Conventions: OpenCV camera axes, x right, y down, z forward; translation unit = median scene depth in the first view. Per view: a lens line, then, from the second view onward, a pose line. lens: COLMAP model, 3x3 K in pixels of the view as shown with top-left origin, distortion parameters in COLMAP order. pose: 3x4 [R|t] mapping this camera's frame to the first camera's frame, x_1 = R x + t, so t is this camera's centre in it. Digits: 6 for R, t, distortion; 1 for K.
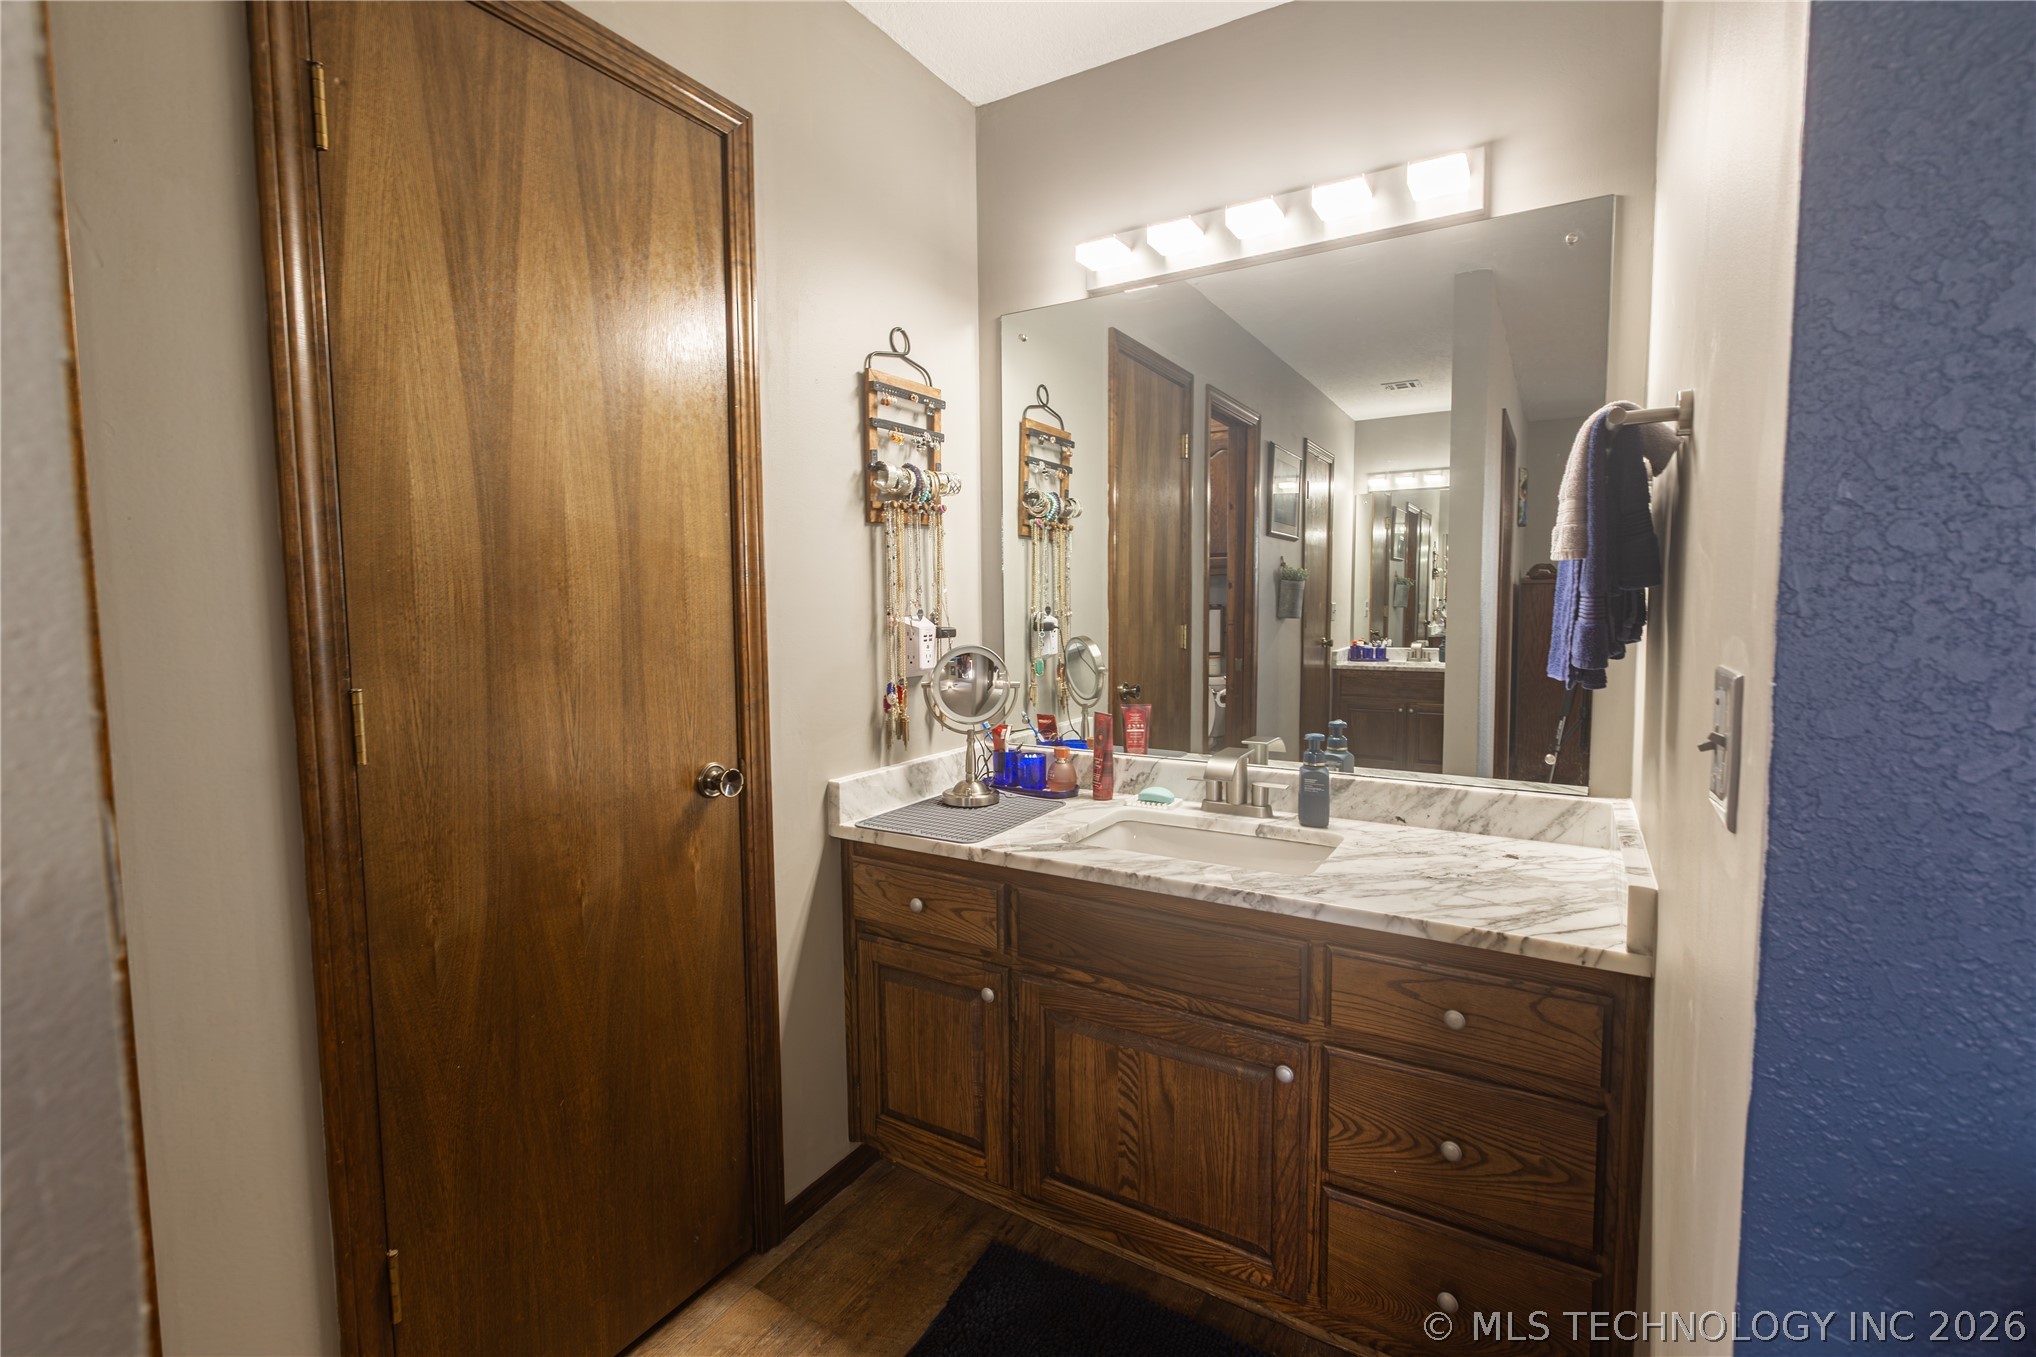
lens RADIAL K [[918.8, 0, 1011.9], [0, 918.8, 673.5], [0, 0, 1]] dist [0.002004, 0.000499]
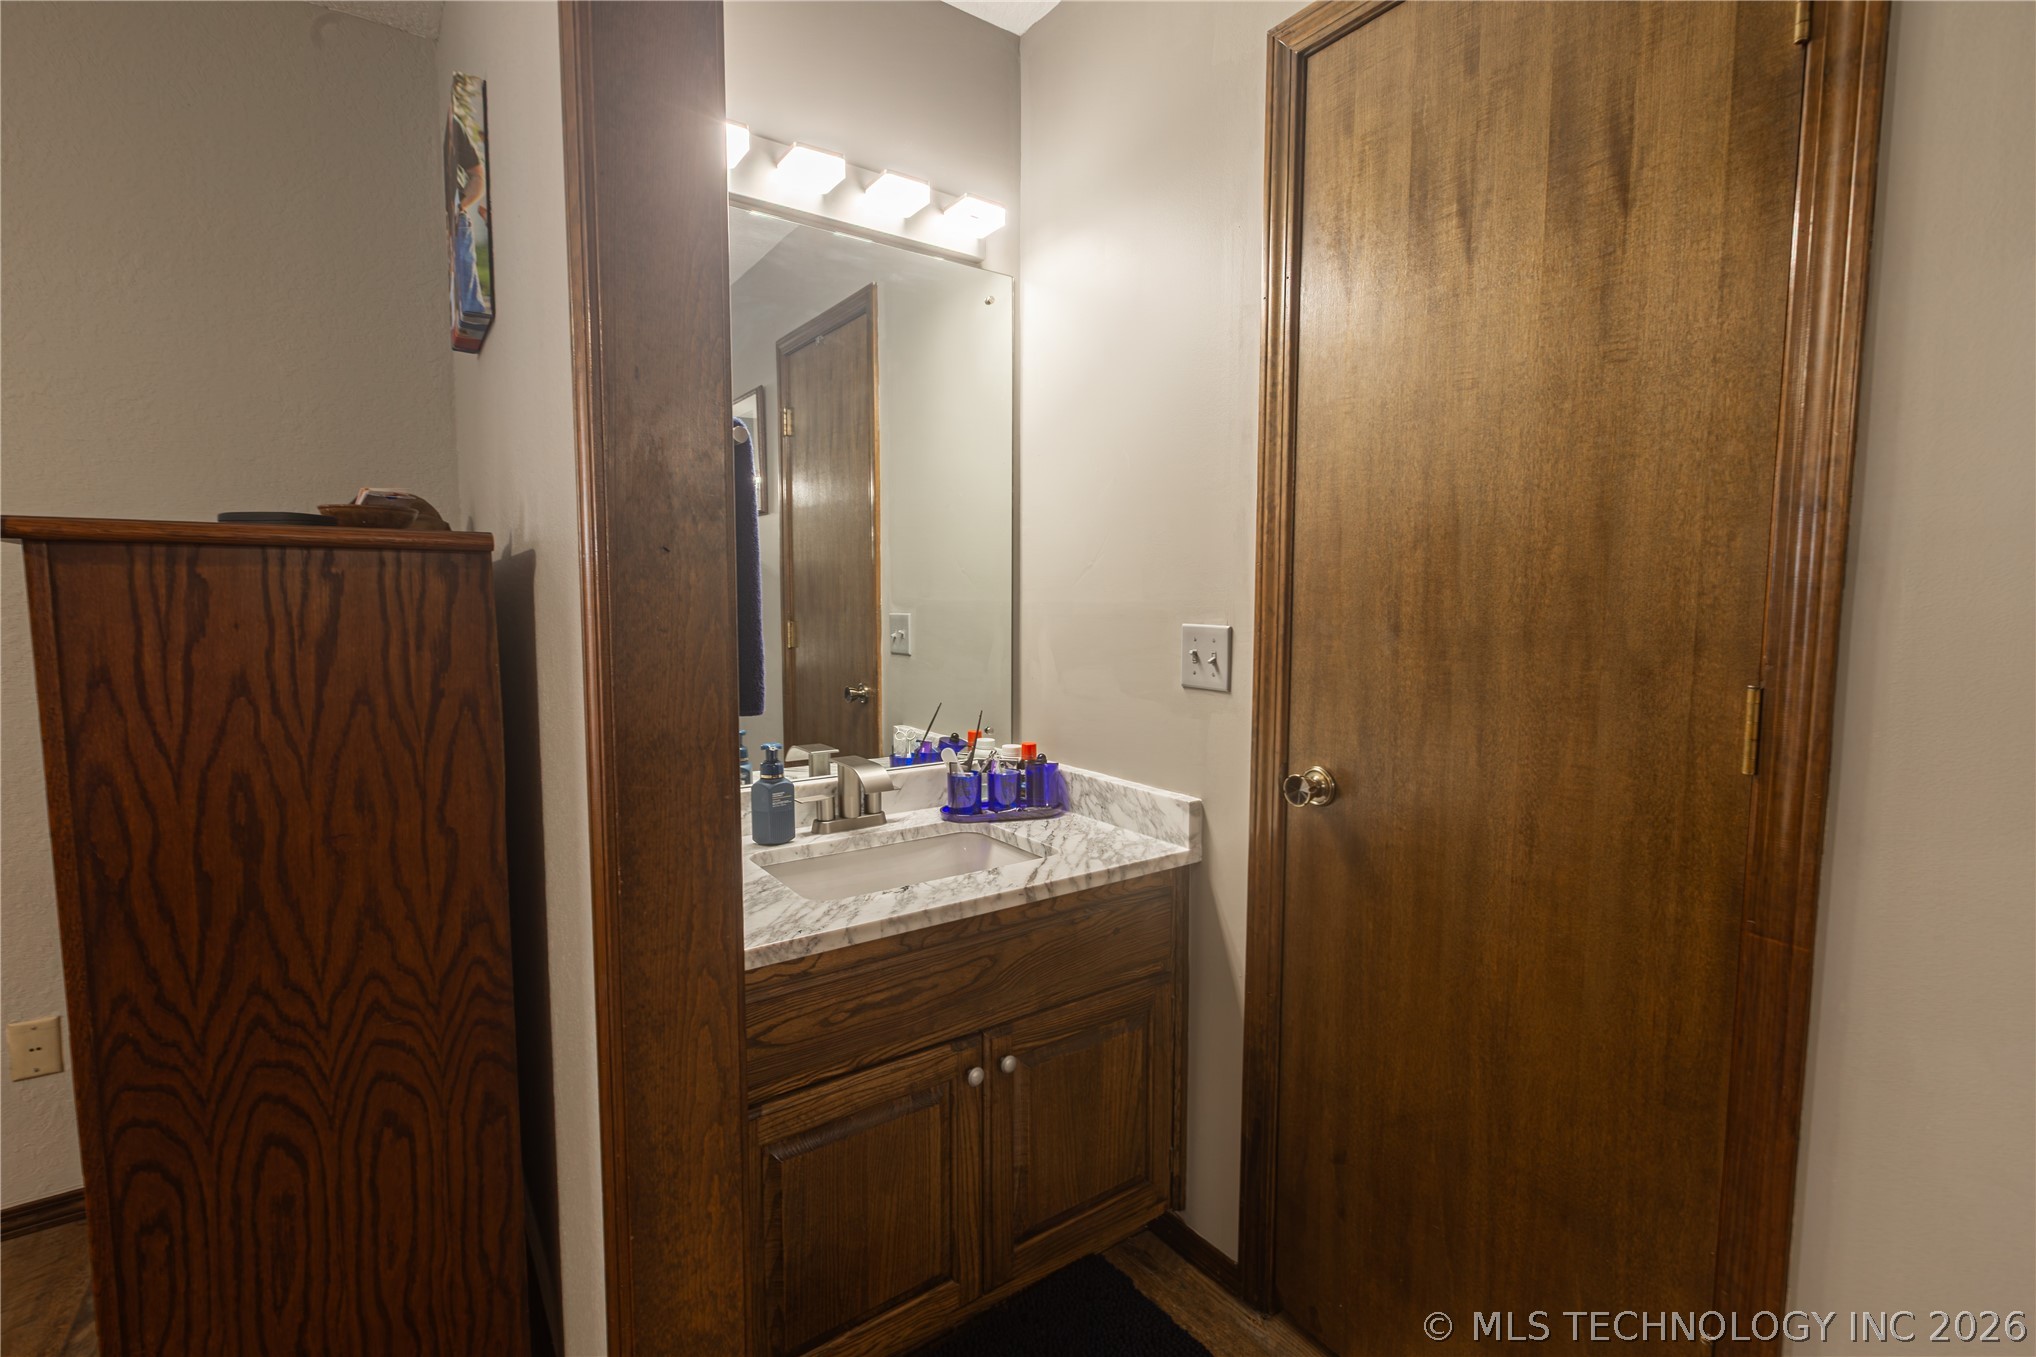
lens RADIAL K [[918.8, 0, 1011.9], [0, 918.8, 673.5], [0, 0, 1]] dist [0.002004, 0.000499]
pose [[0.412208, -0.059699, 0.909132, -0.660852], [0.065980, 0.997187, 0.035566, -0.024685], [-0.908698, 0.045324, 0.414987, 0.639002]]
